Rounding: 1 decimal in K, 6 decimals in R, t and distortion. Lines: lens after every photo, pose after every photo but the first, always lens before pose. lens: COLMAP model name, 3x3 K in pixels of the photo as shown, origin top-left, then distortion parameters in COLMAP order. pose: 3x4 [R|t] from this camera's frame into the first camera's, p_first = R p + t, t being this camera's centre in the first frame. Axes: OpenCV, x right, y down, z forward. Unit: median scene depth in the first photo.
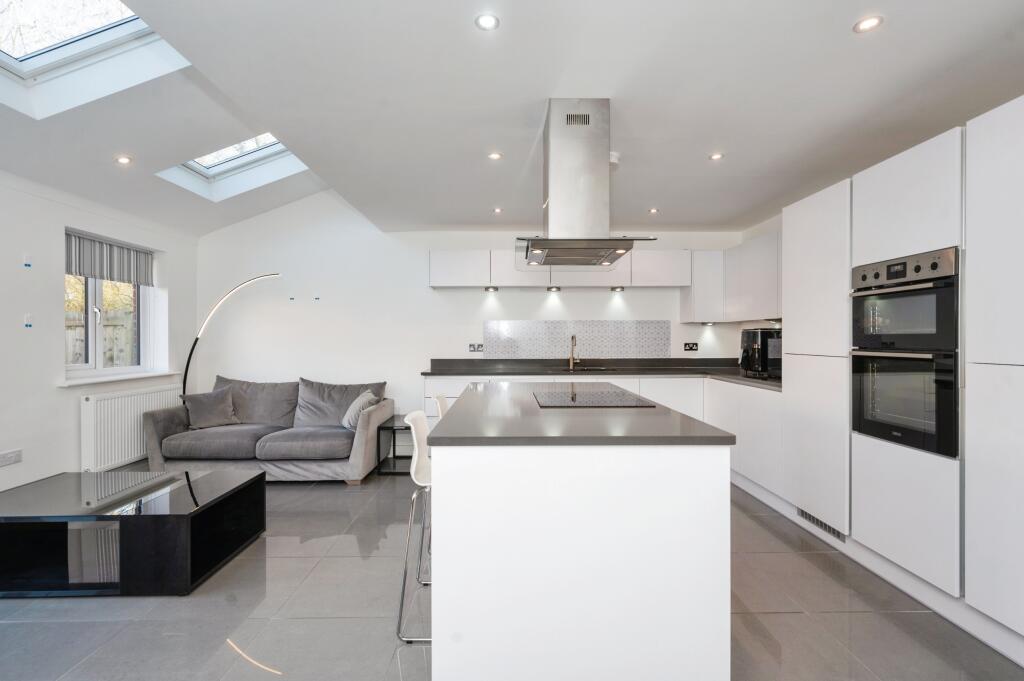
lens RADIAL K [[482.6, 0, 519.5], [0, 482.6, 340.3], [0, 0, 1]] dist [-0.002706, 0.000814]
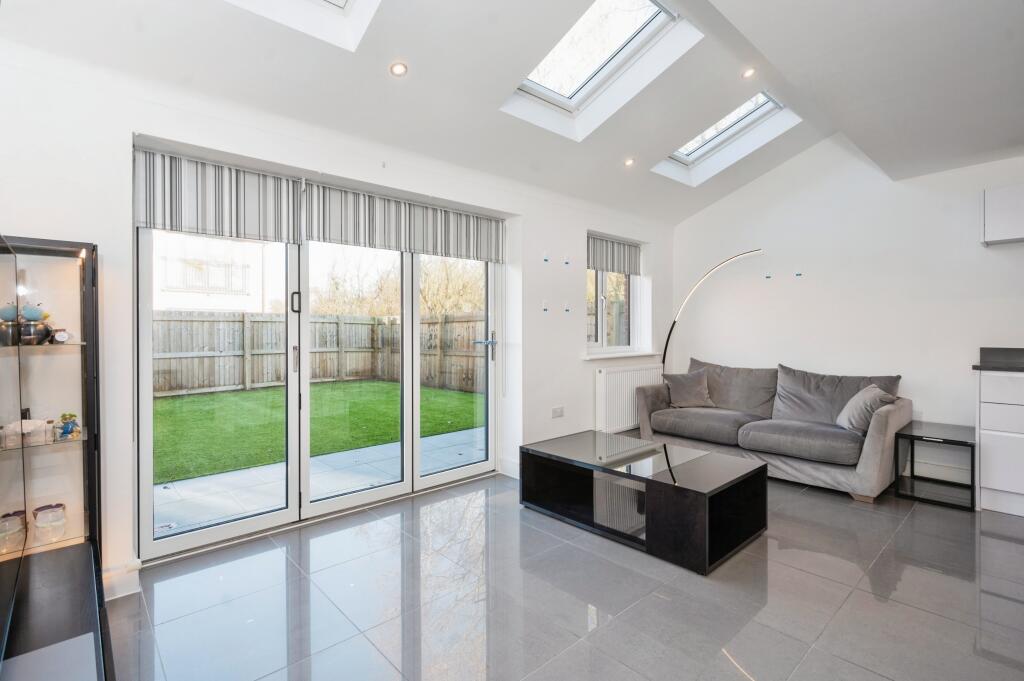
lens RADIAL K [[482.6, 0, 497.6], [0, 482.6, 332.0], [0, 0, 1]] dist [-0.002706, 0.000814]
pose [[0.638971, 0.002983, -0.769225, -0.119253], [0.000187, 0.999992, 0.004033, 0.016860], [0.769231, -0.002721, 0.638965, 0.029227]]
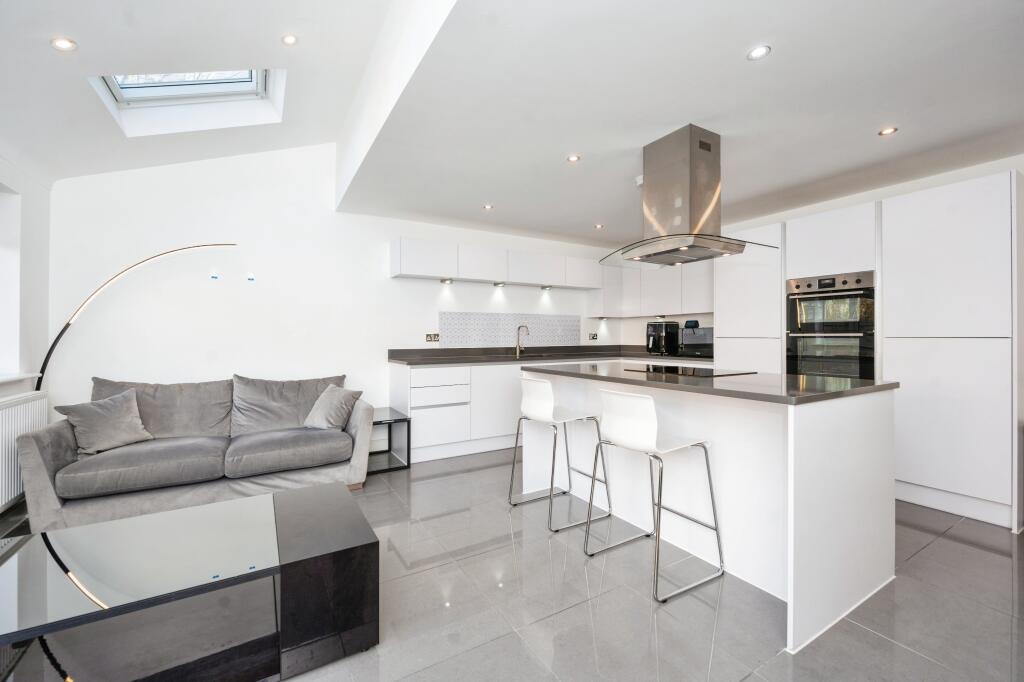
lens RADIAL K [[424.5, 0, 517.4], [0, 424.5, 334.5], [0, 0, 1]] dist [0.001888, 0.000060]
pose [[0.867335, 0.000094, 0.497724, -0.477308], [0.003616, 0.999972, -0.006491, 0.019054], [-0.497711, 0.007430, 0.867311, 0.165566]]
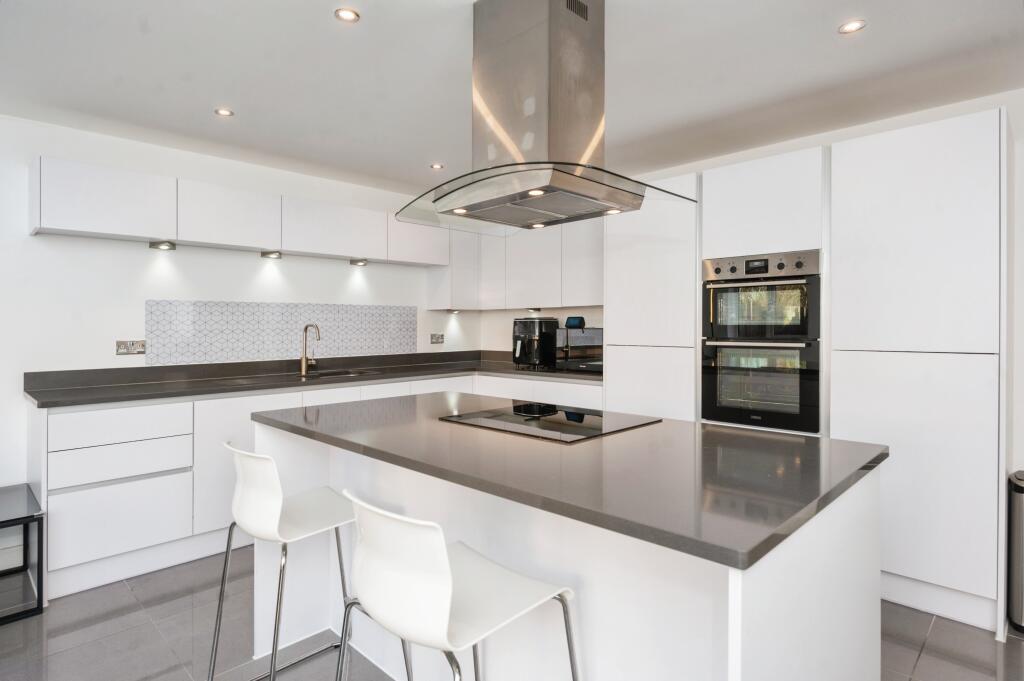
lens RADIAL K [[552.3, 0, 512.5], [0, 552.3, 338.0], [0, 0, 1]] dist [0.002779, -0.001198]
pose [[0.718139, -0.017828, 0.695672, -0.273118], [0.006072, 0.999794, 0.019353, -0.006714], [-0.695873, -0.009675, 0.718099, 0.286592]]
